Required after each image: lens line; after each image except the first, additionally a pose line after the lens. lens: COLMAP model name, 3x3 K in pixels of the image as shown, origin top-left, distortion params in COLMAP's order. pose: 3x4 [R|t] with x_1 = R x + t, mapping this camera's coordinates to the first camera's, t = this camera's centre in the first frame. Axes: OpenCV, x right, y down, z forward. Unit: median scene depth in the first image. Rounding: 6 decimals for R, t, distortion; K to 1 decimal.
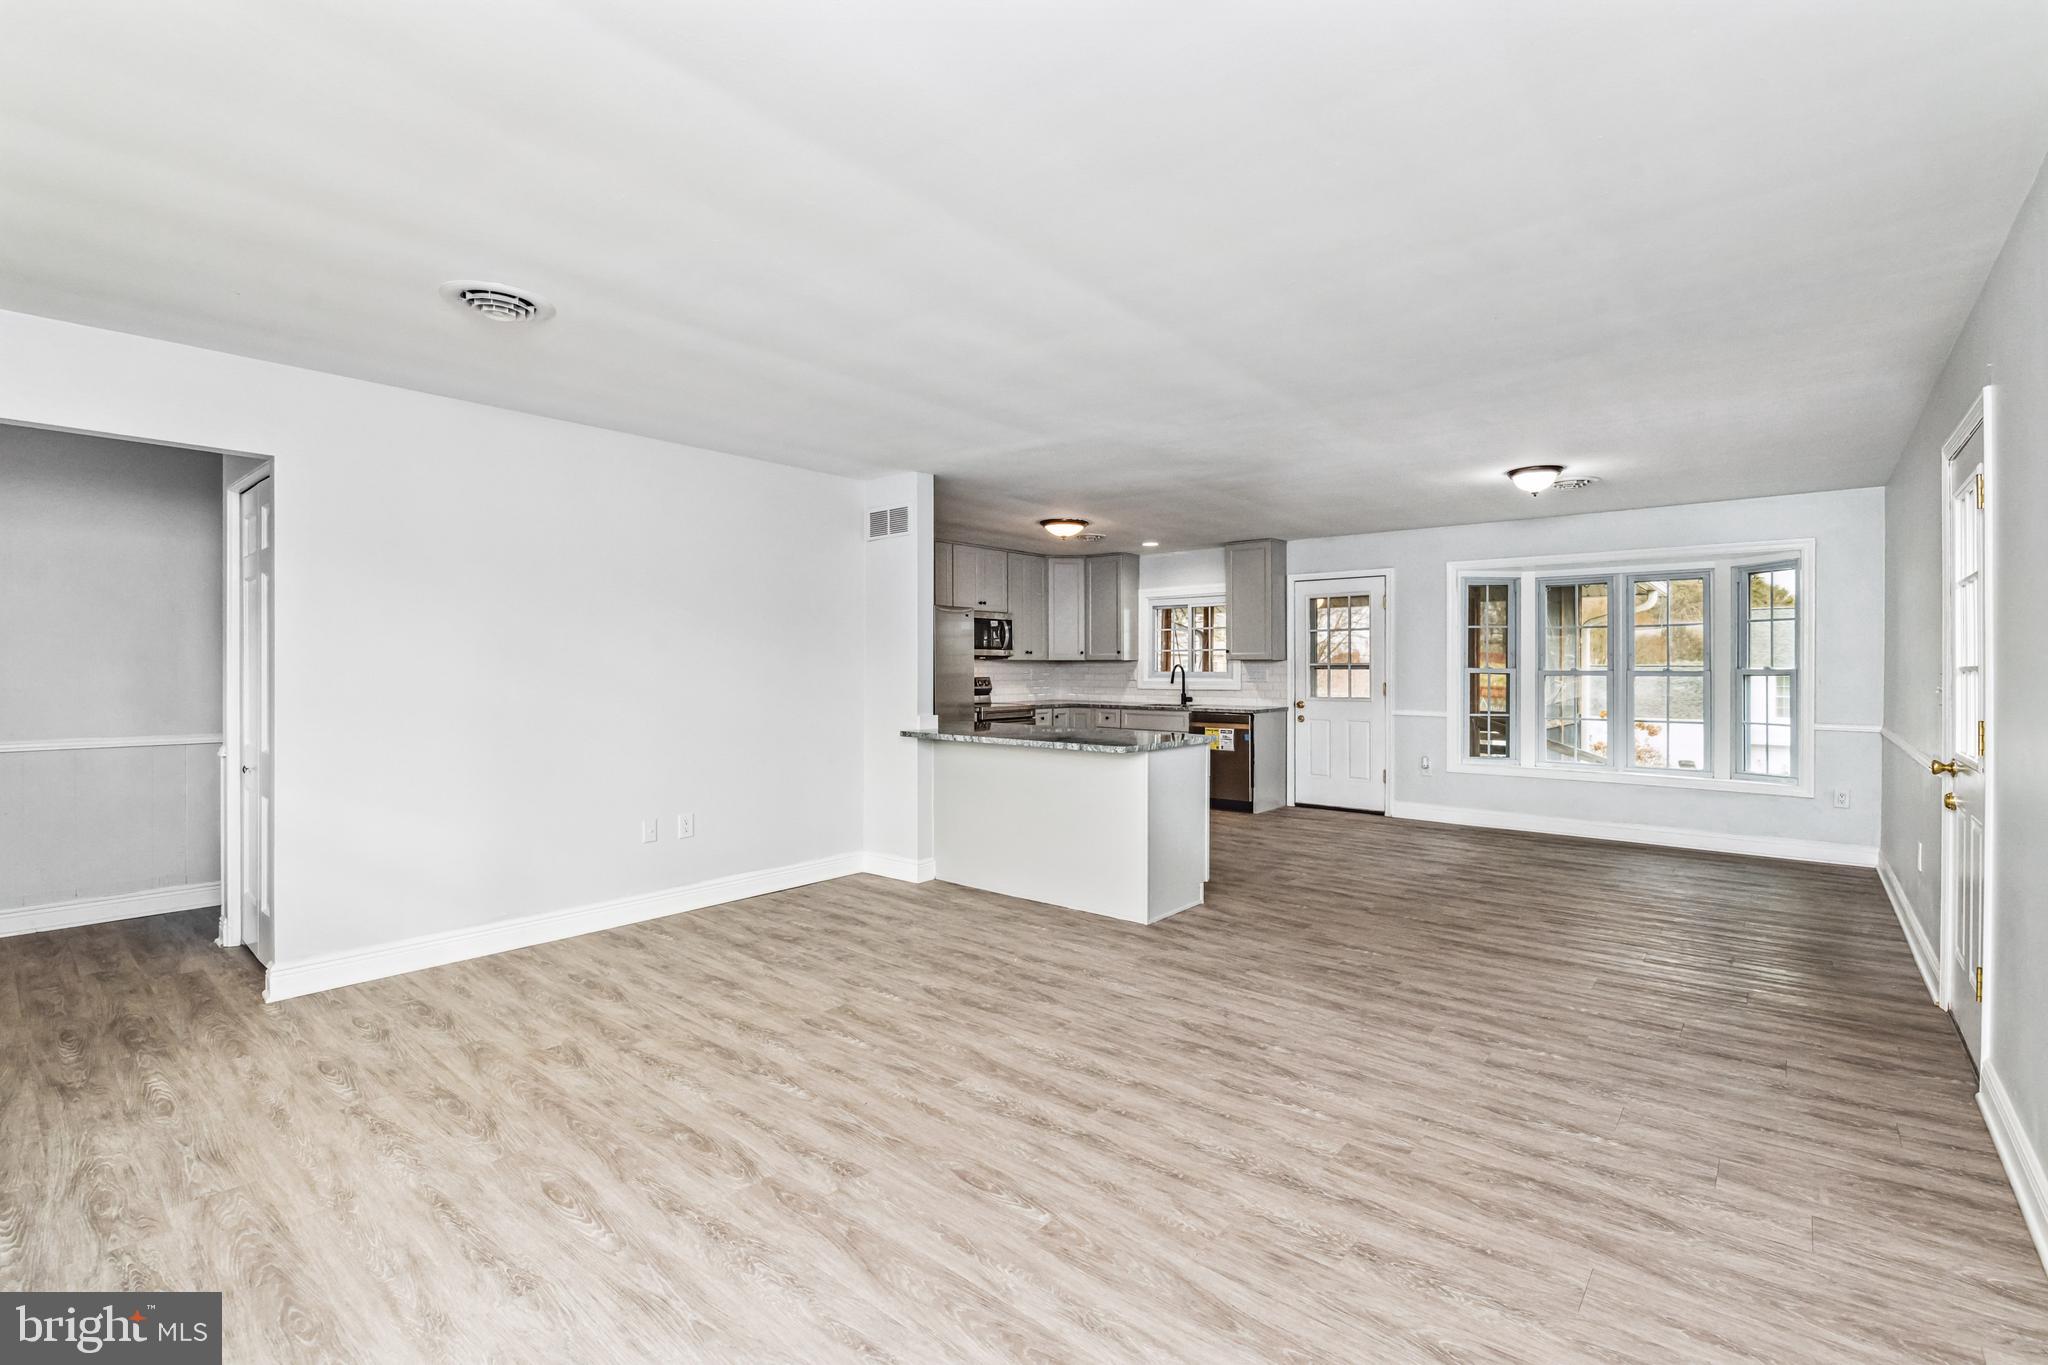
lens RADIAL K [[914.7, 0, 1028.0], [0, 914.7, 667.9], [0, 0, 1]] dist [0.001040, -0.001054]
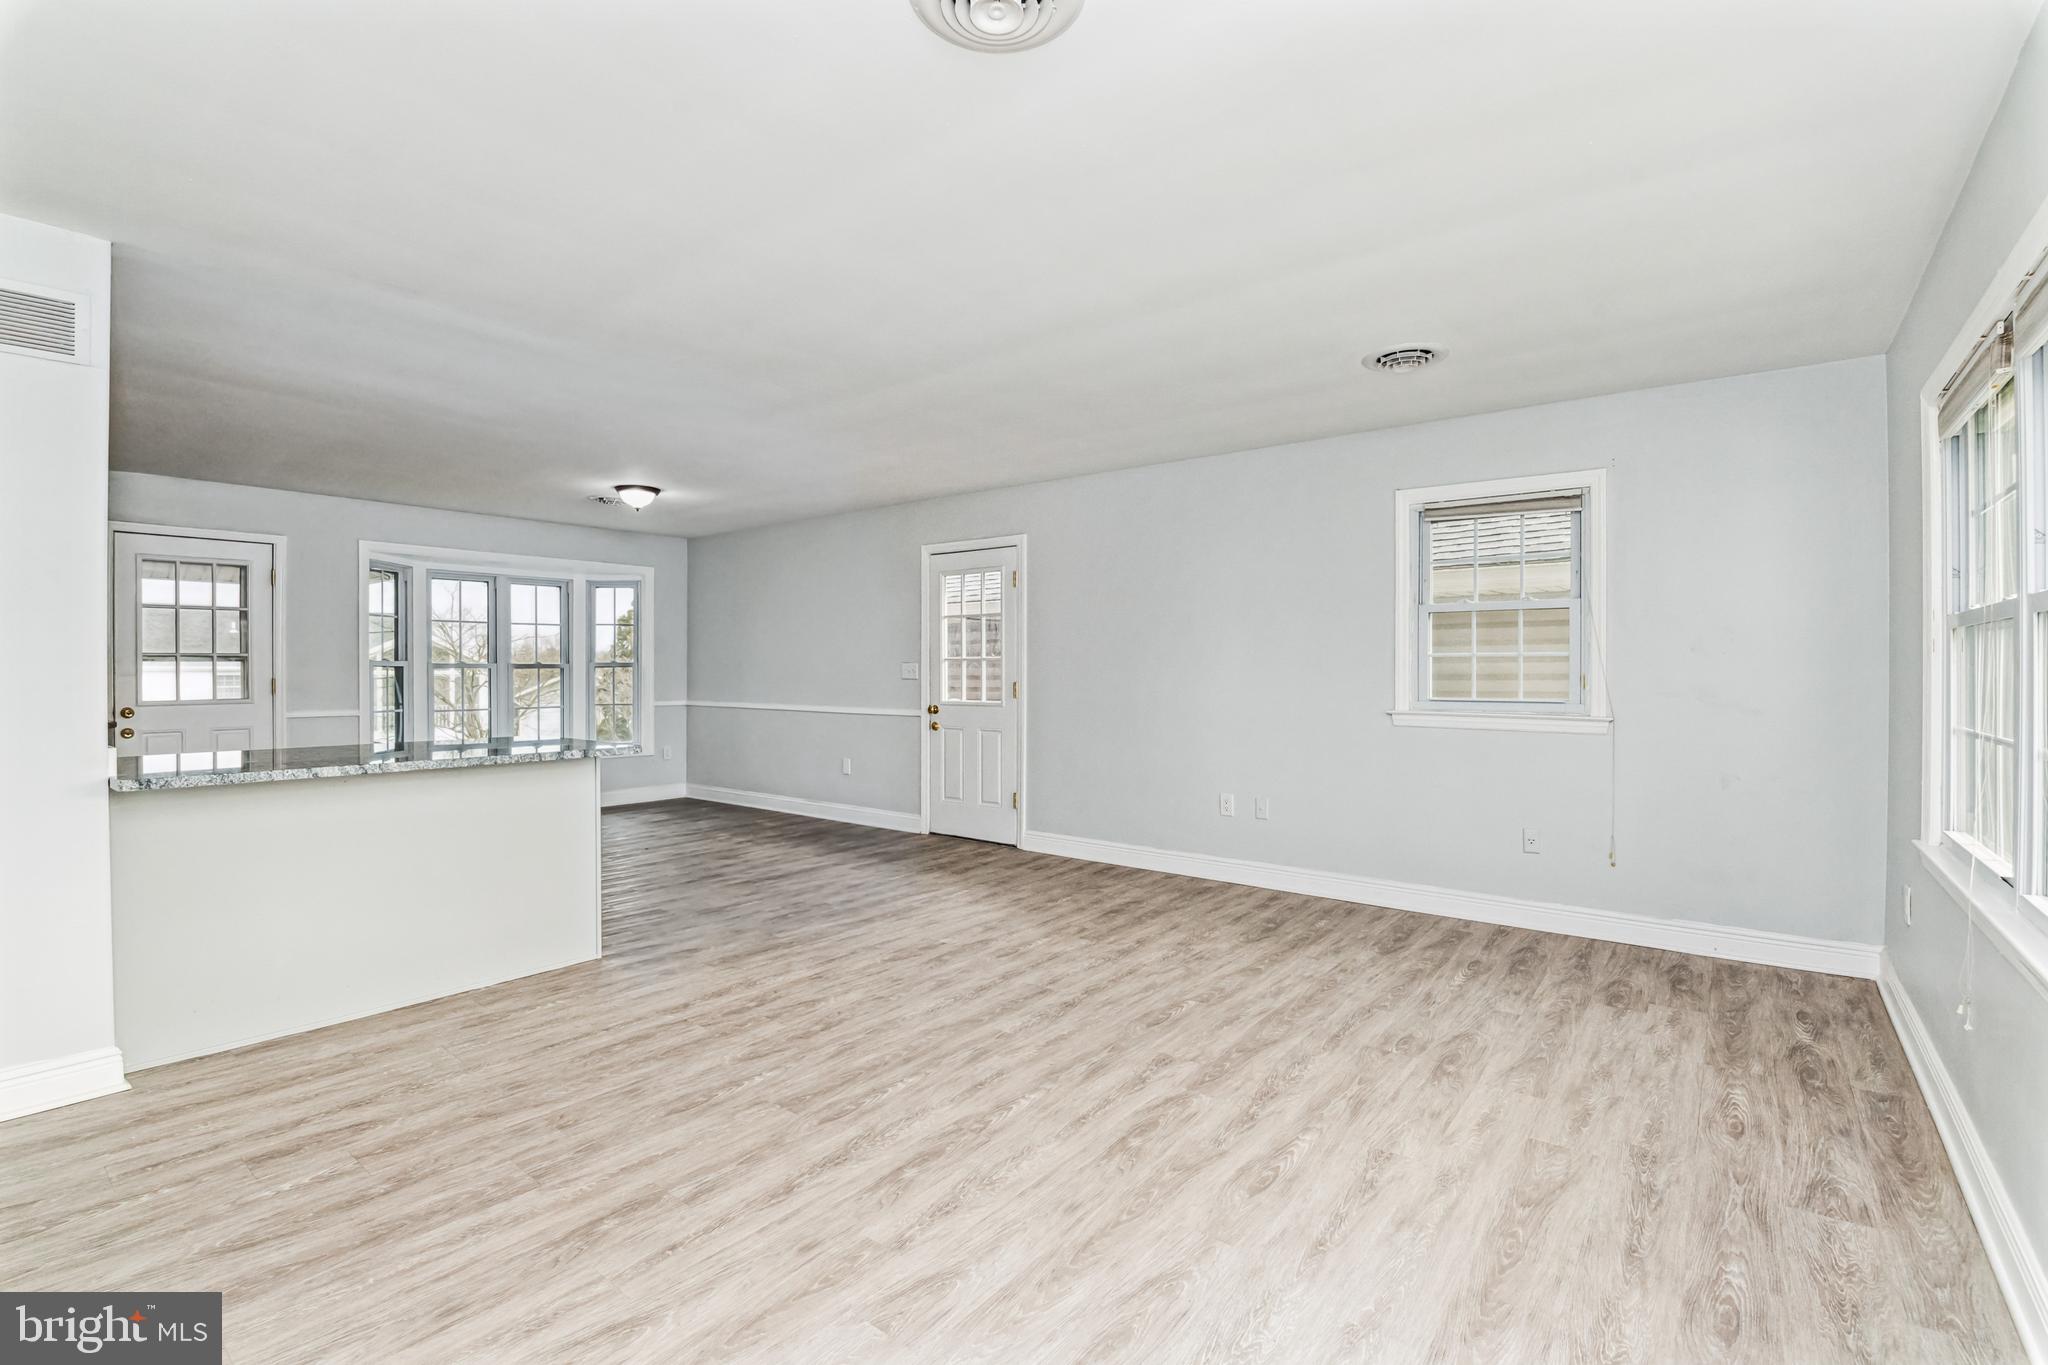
lens RADIAL K [[914.7, 0, 1028.0], [0, 914.7, 667.9], [0, 0, 1]] dist [0.001040, -0.001054]
pose [[-0.039105, 0.000617, 0.999235, -0.821013], [0.000019, 1.000000, -0.000616, 0.013997], [-0.999235, -0.000005, -0.039105, 0.713491]]
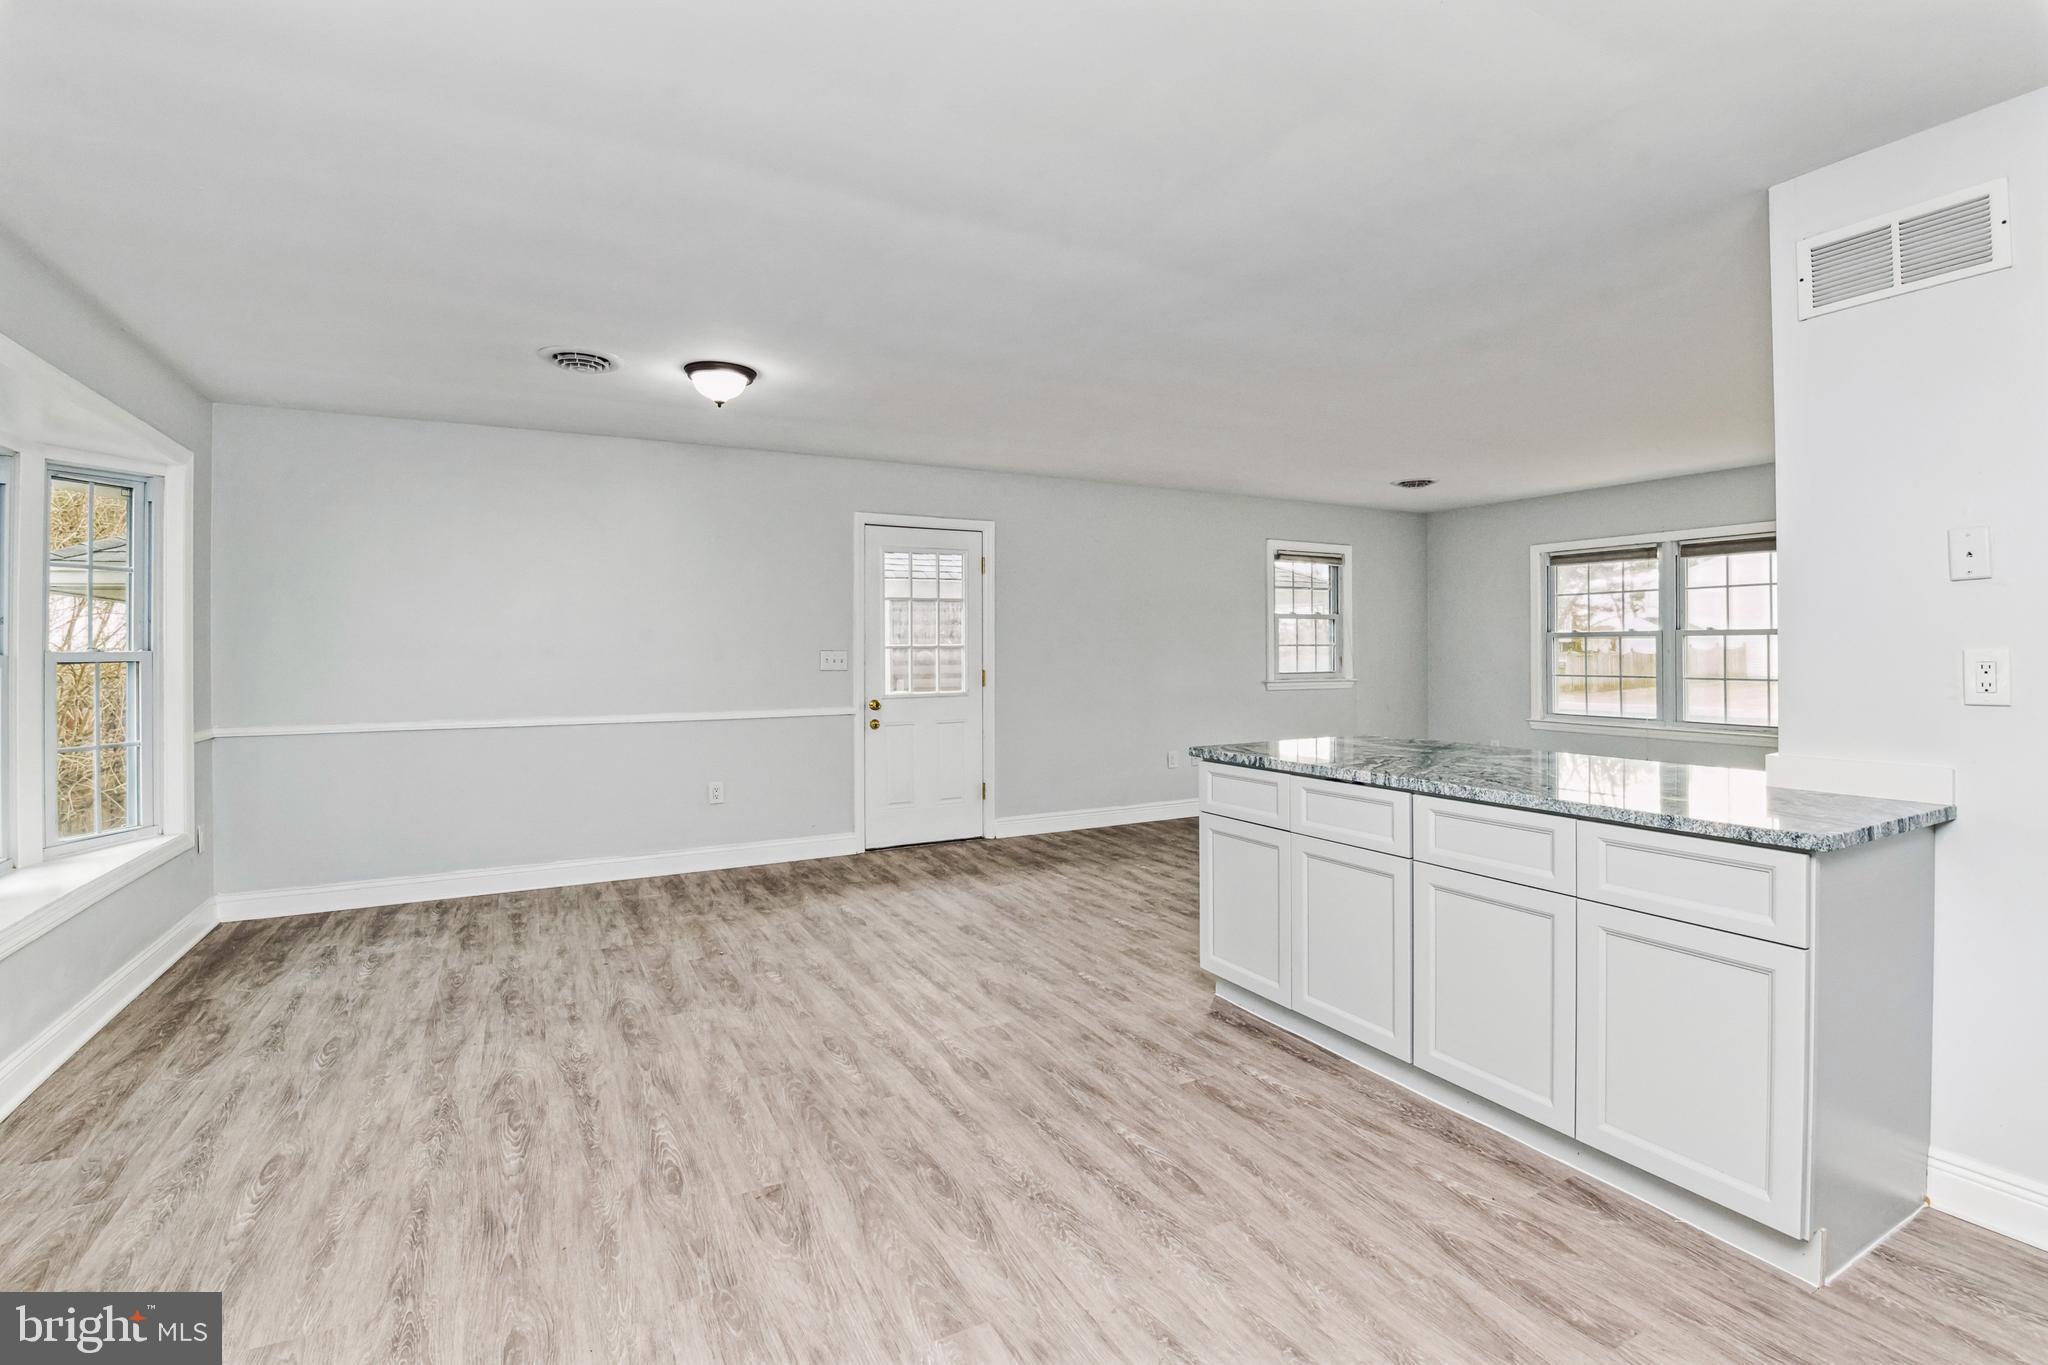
lens RADIAL K [[926.2, 0, 1021.7], [0, 926.2, 657.2], [0, 0, 1]] dist [0.000908, -0.018651]
pose [[-0.929410, 0.000829, 0.369048, 0.092176], [0.004159, 0.999957, 0.008229, 0.003135], [-0.369025, 0.009183, -0.929374, 2.066665]]
